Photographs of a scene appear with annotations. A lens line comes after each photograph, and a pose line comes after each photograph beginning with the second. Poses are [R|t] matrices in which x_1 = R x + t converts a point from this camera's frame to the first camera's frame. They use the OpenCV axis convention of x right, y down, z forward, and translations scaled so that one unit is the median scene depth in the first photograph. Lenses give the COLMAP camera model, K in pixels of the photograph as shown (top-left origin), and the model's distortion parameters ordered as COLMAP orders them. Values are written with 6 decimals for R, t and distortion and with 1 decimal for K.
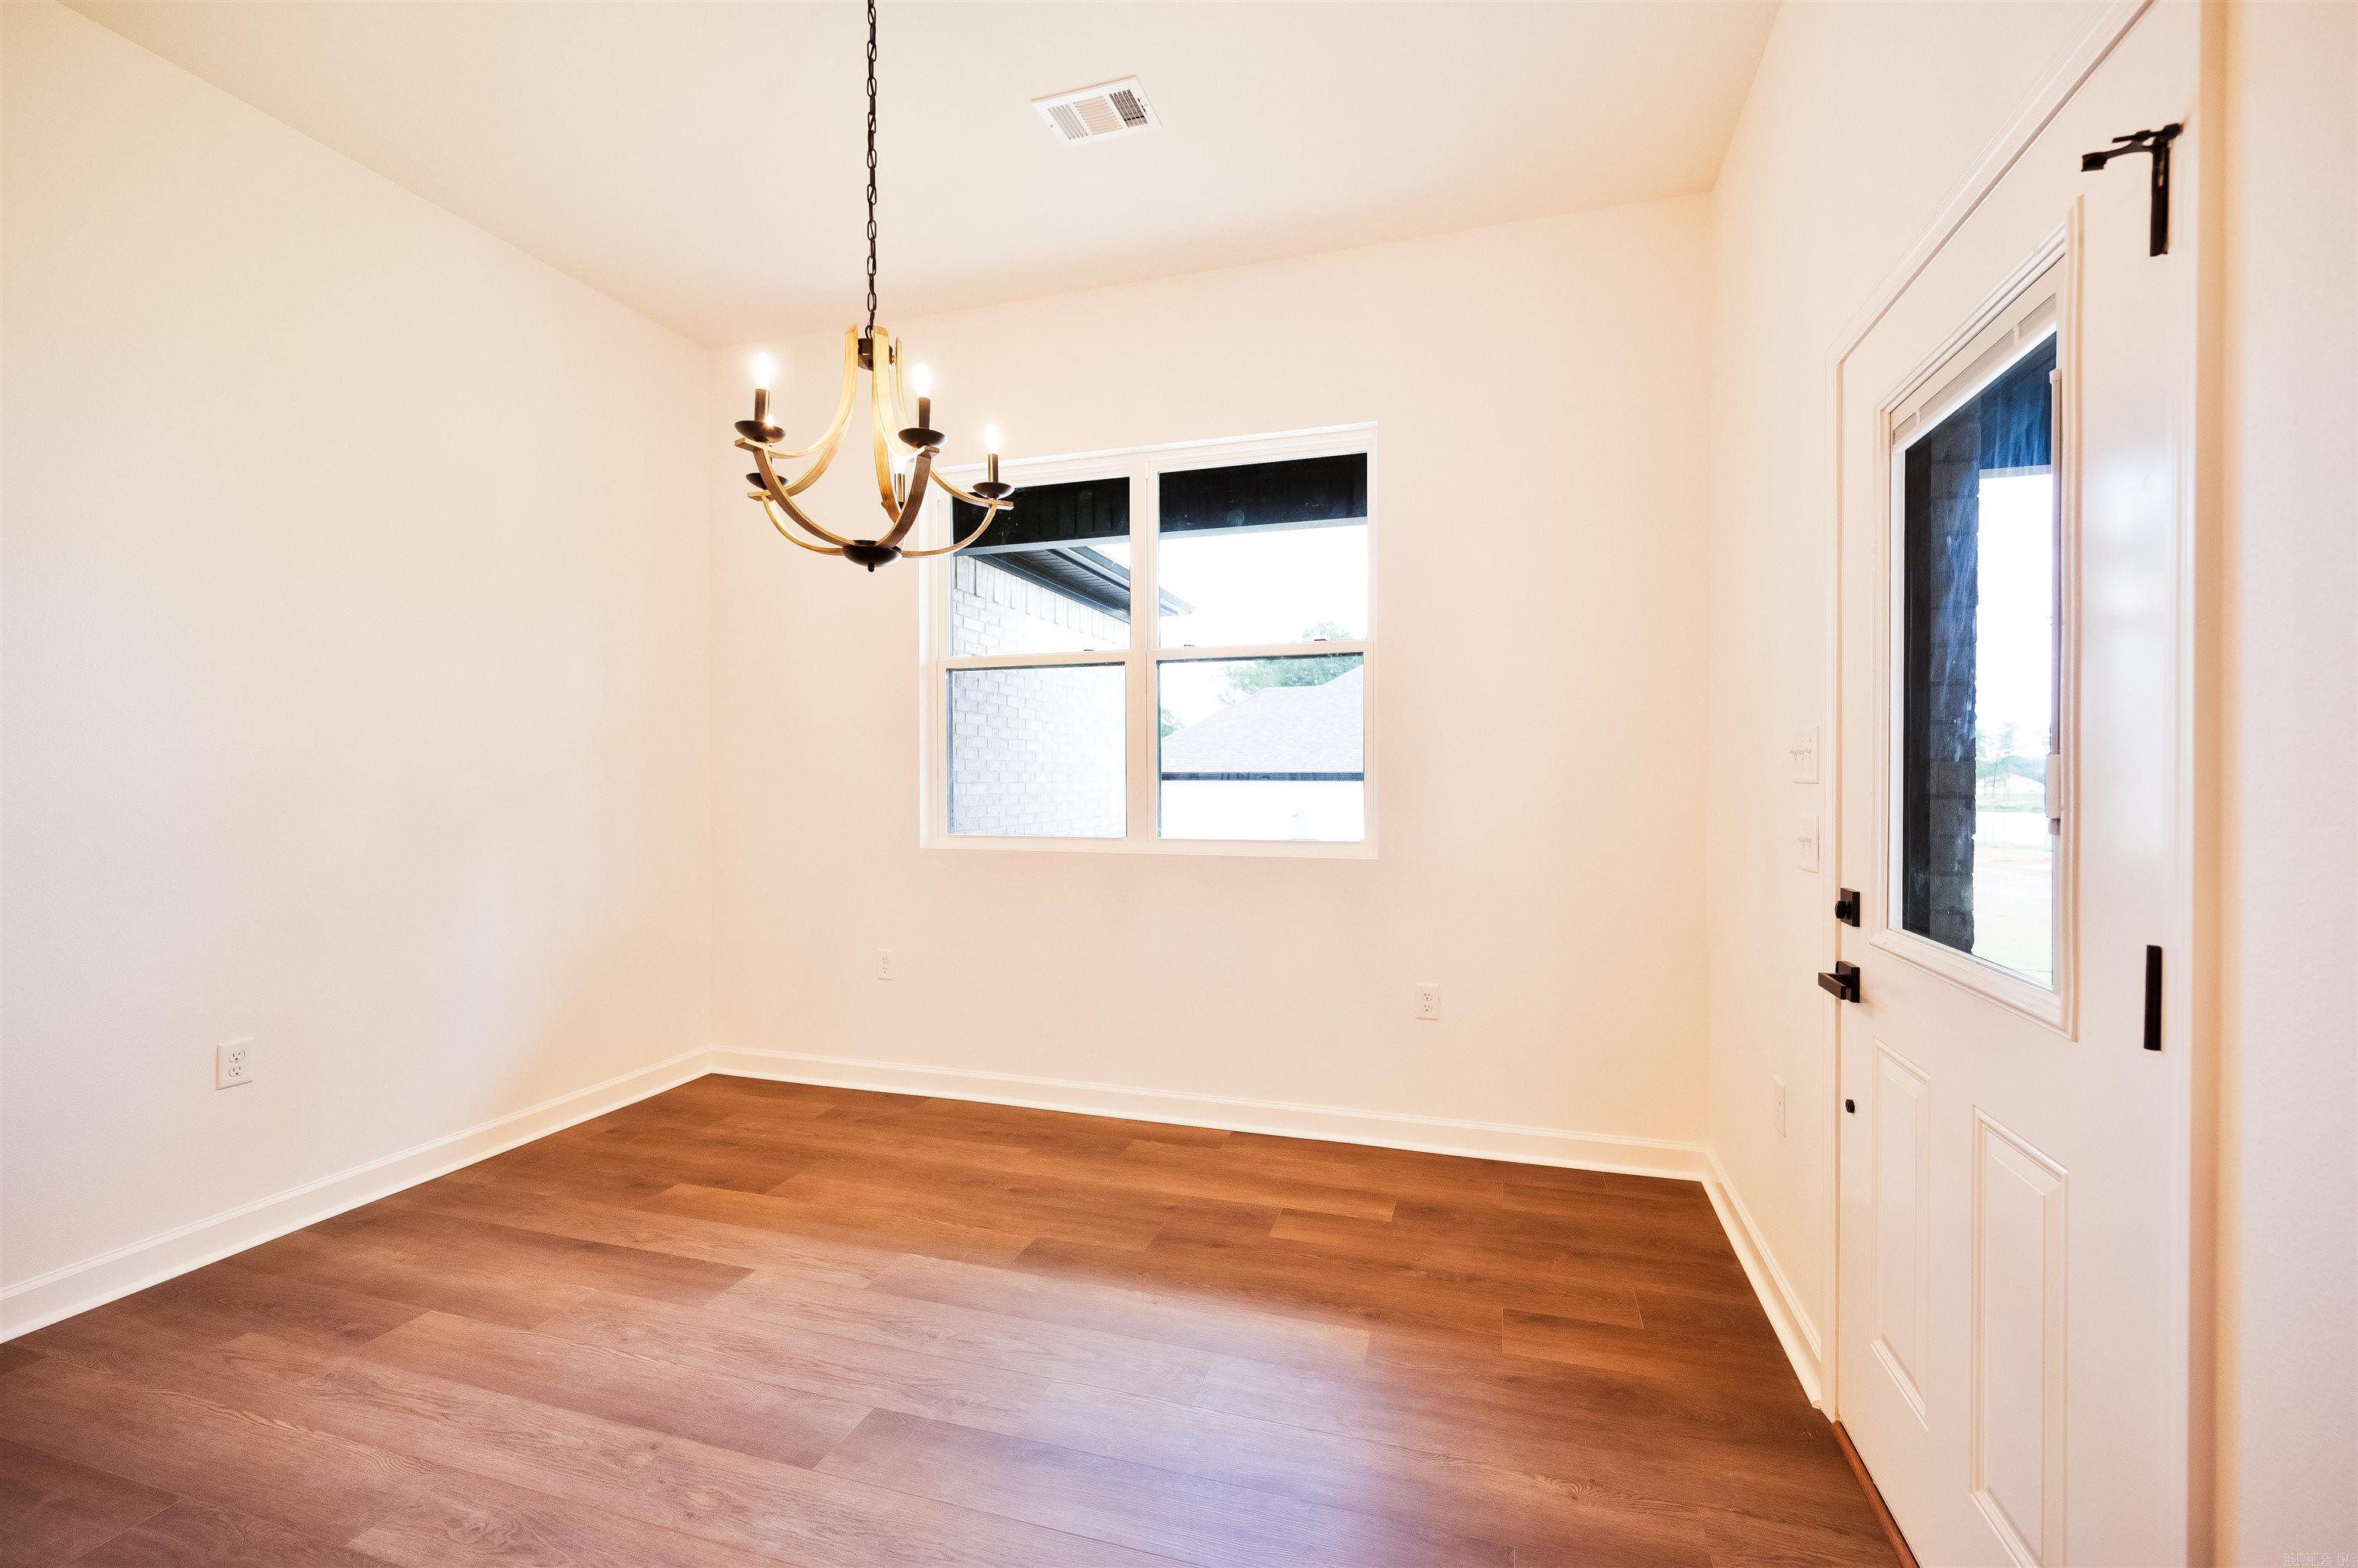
lens RADIAL K [[954.0, 0, 1189.5], [0, 954.0, 783.2], [0, 0, 1]] dist [0.001724, -0.000112]
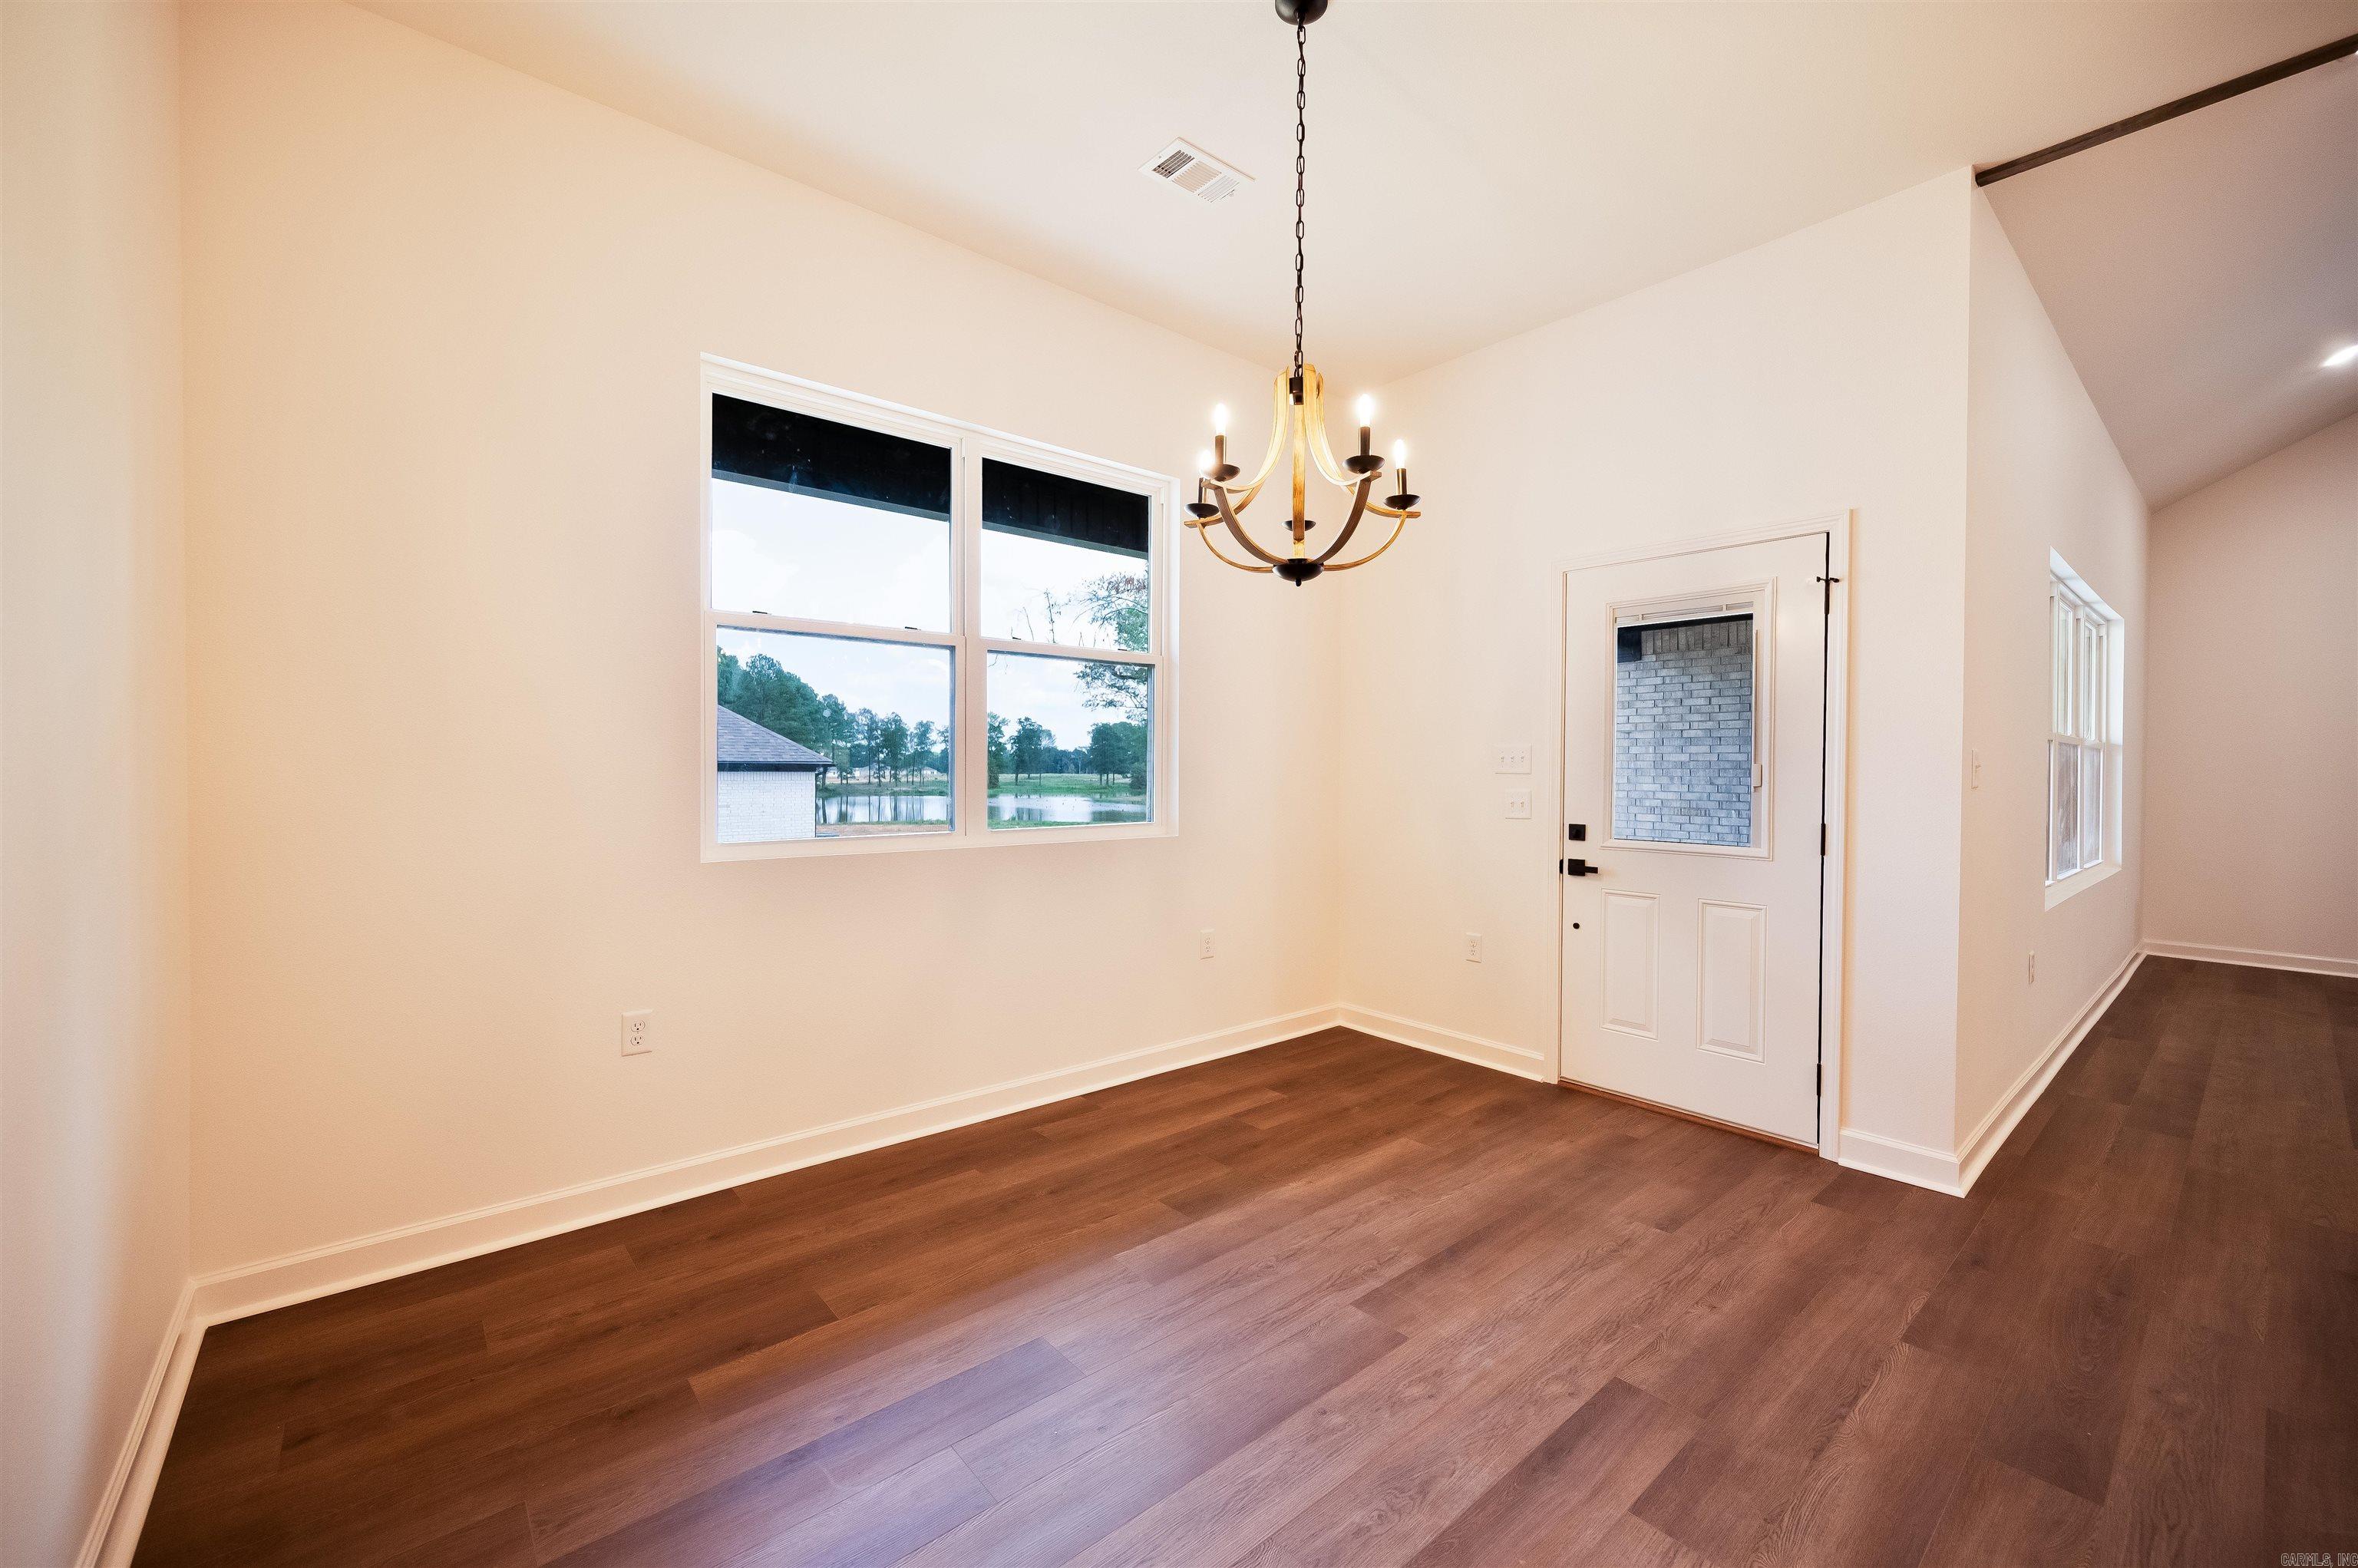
lens RADIAL K [[954.0, 0, 1249.6], [0, 954.0, 775.7], [0, 0, 1]] dist [0.001724, -0.000112]
pose [[0.505961, -0.001273, 0.862555, -0.933895], [-0.000417, 0.999998, 0.001721, -0.000126], [-0.862556, -0.001231, 0.505960, 0.339395]]
